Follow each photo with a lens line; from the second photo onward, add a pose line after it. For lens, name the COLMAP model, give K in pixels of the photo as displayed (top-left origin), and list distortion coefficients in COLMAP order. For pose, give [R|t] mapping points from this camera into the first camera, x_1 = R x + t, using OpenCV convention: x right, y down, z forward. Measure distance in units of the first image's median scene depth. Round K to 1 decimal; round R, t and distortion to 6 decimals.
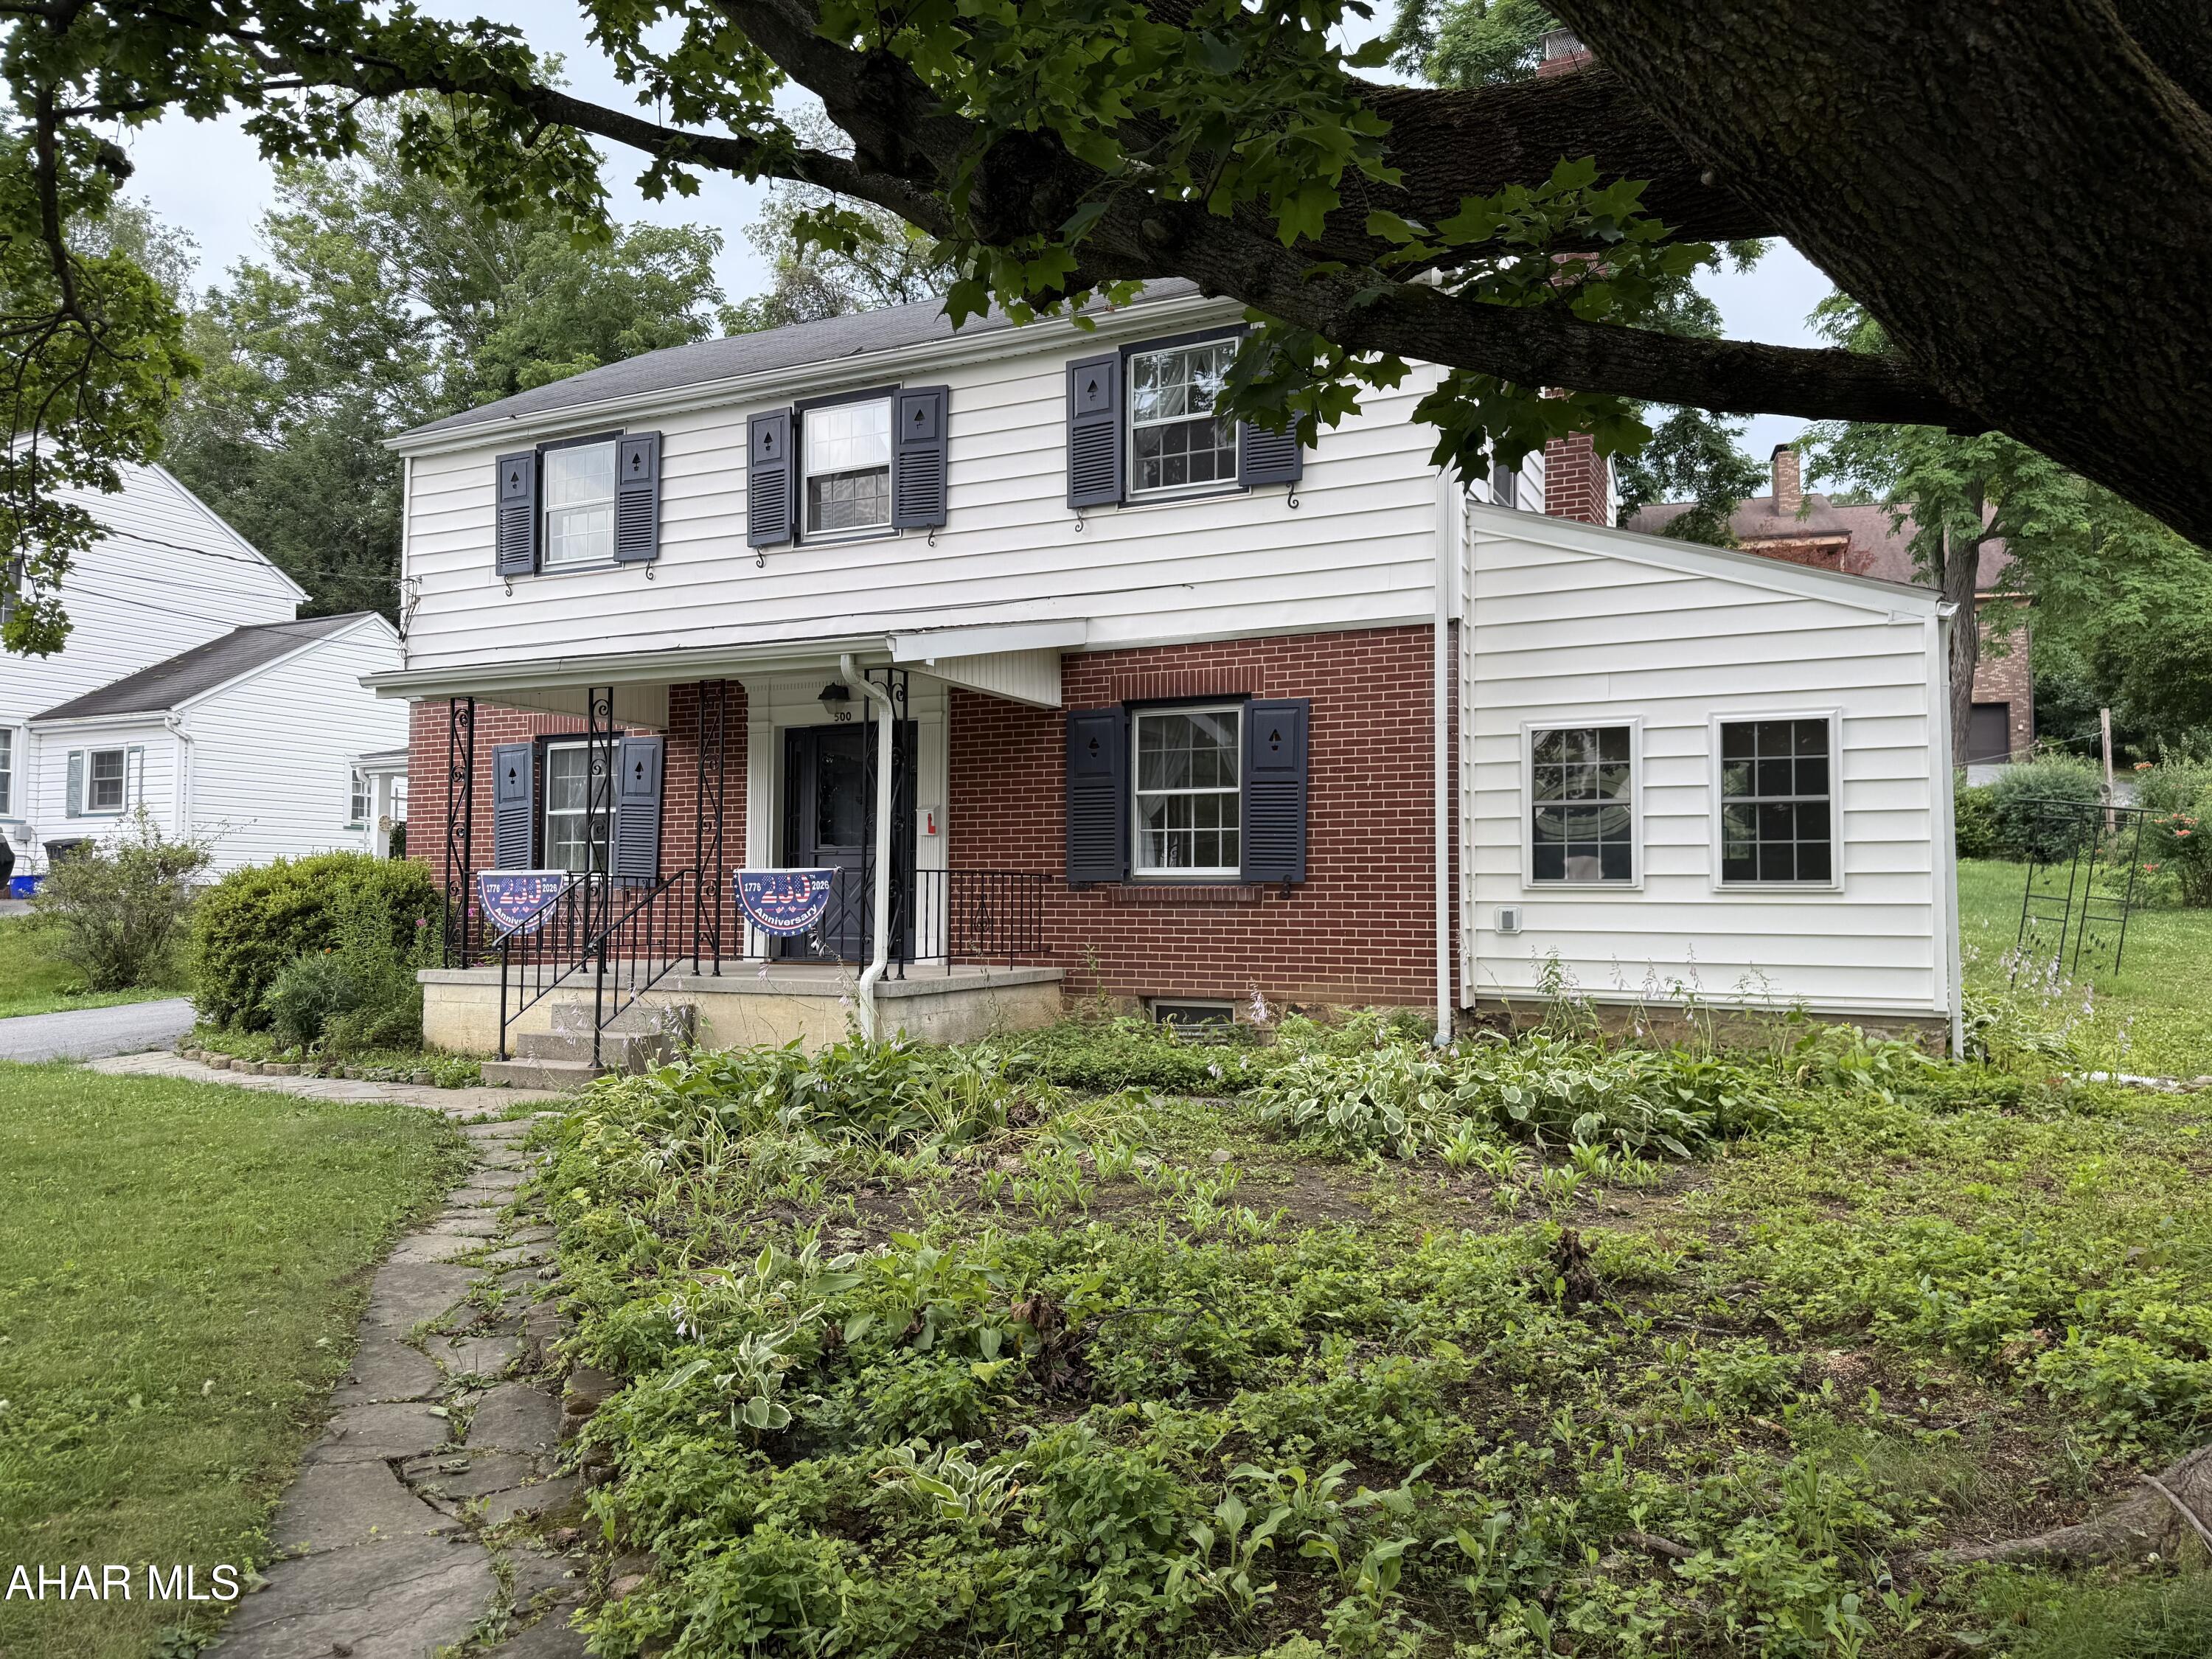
lens RADIAL K [[1586.9, 0, 1106.0], [0, 1586.9, 829.5], [0, 0, 1]] dist [0.046126, -0.047750]
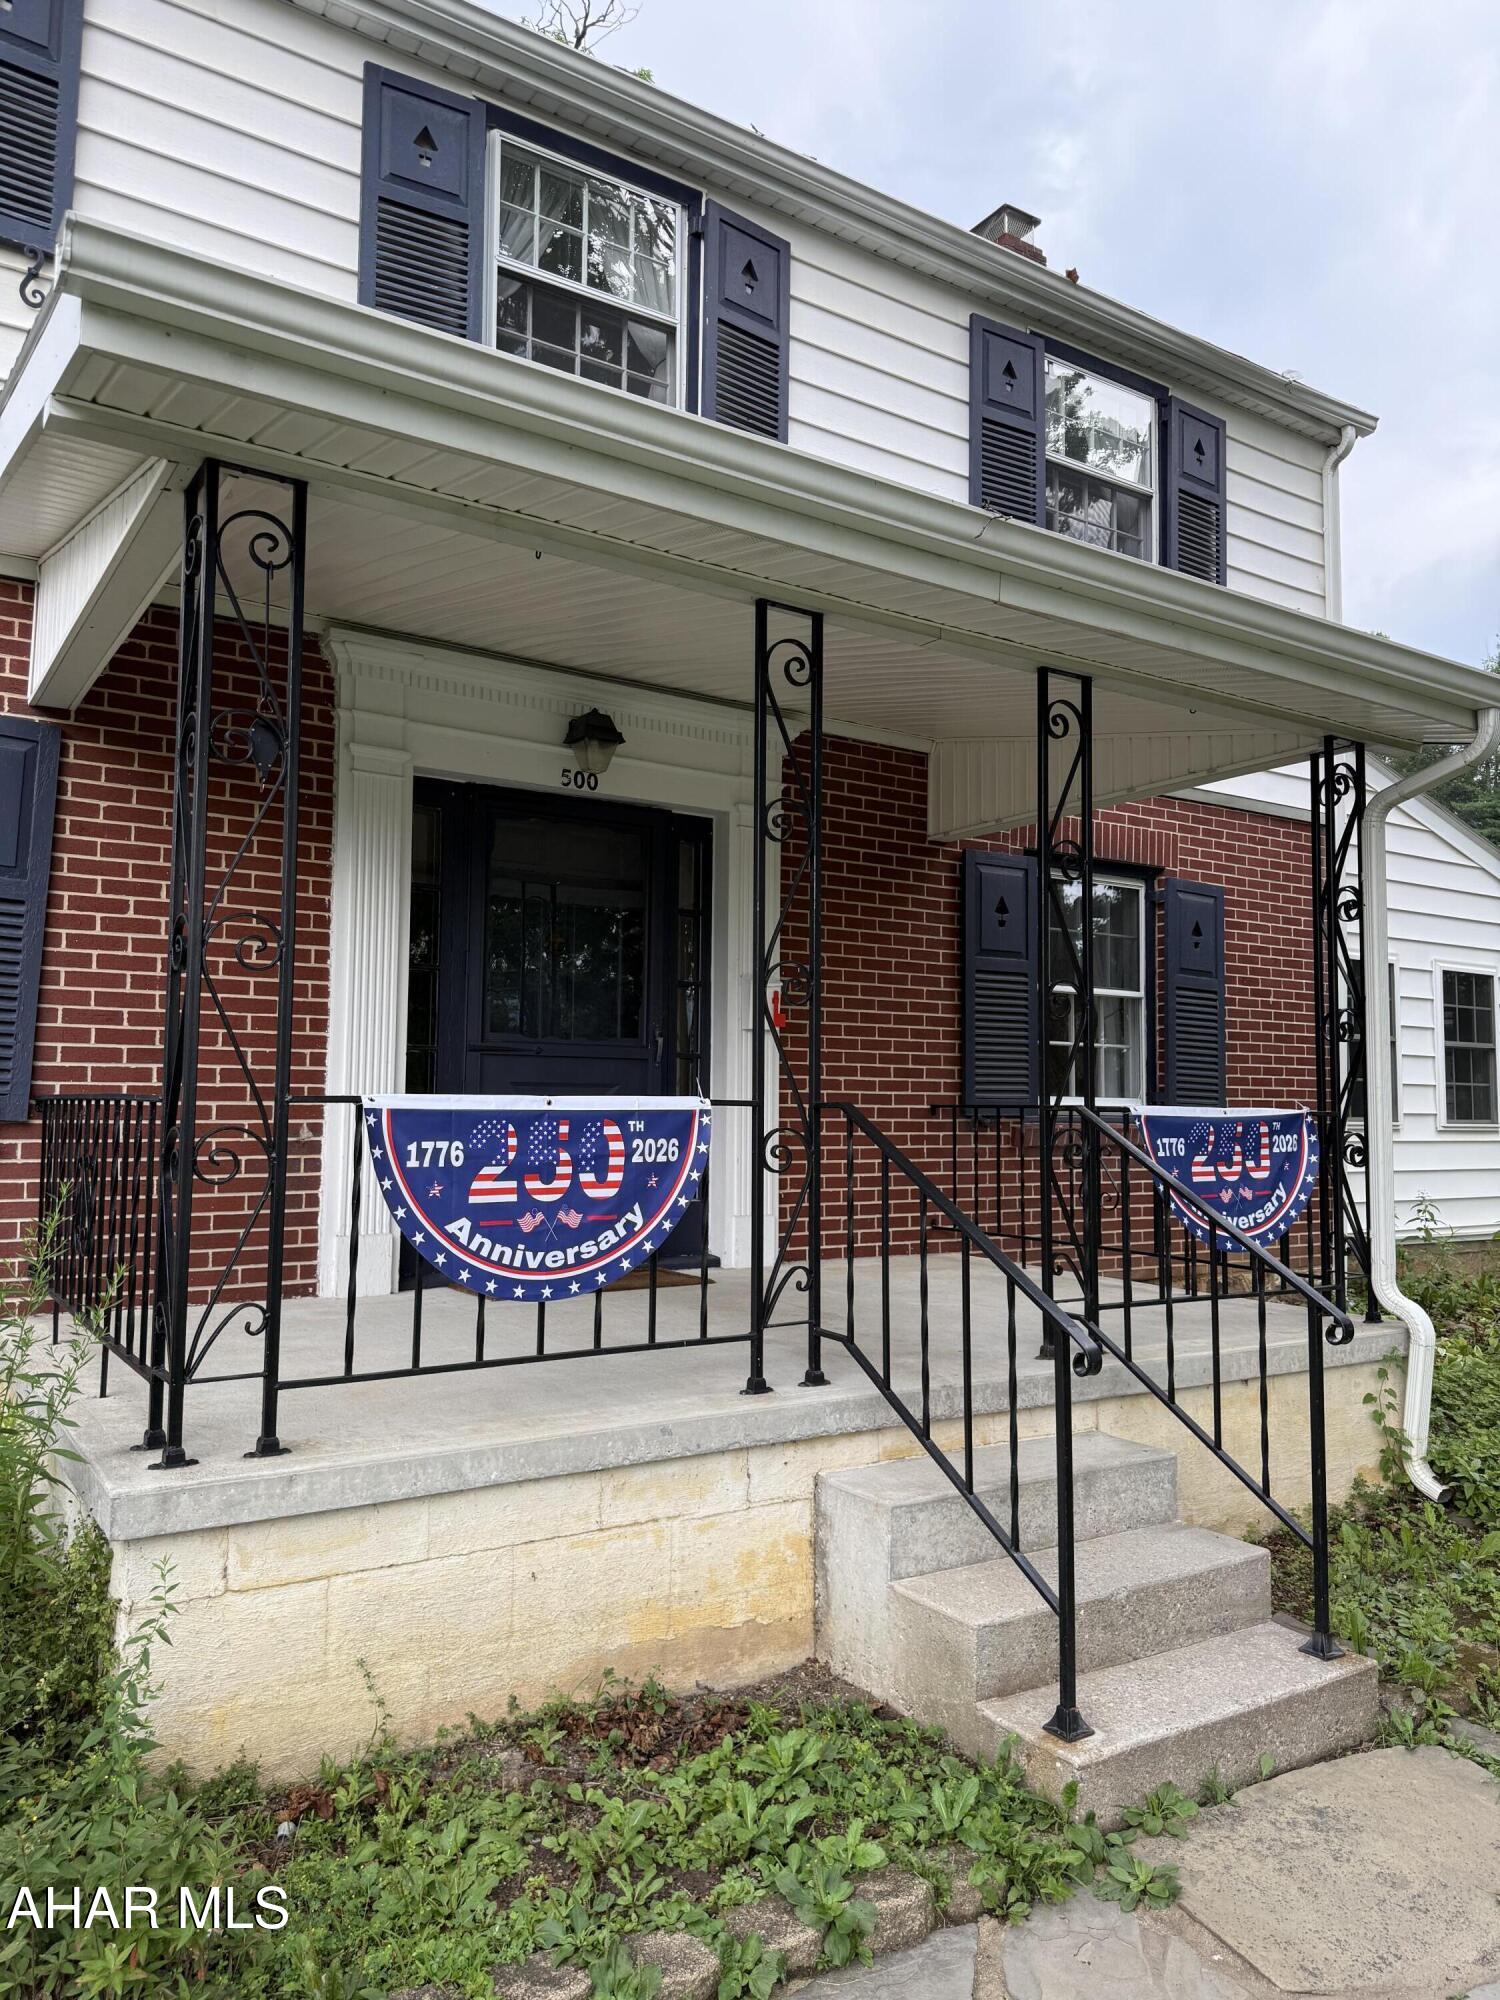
lens RADIAL K [[1434.9, 0, 750.0], [0, 1434.9, 1000.0], [0, 0, 1]] dist [0.046126, -0.047750]
pose [[0.515201, 0.064398, 0.854646, -0.641065], [-0.054158, 0.997627, -0.042524, 0.017991], [-0.855356, -0.024377, 0.517466, 0.886511]]
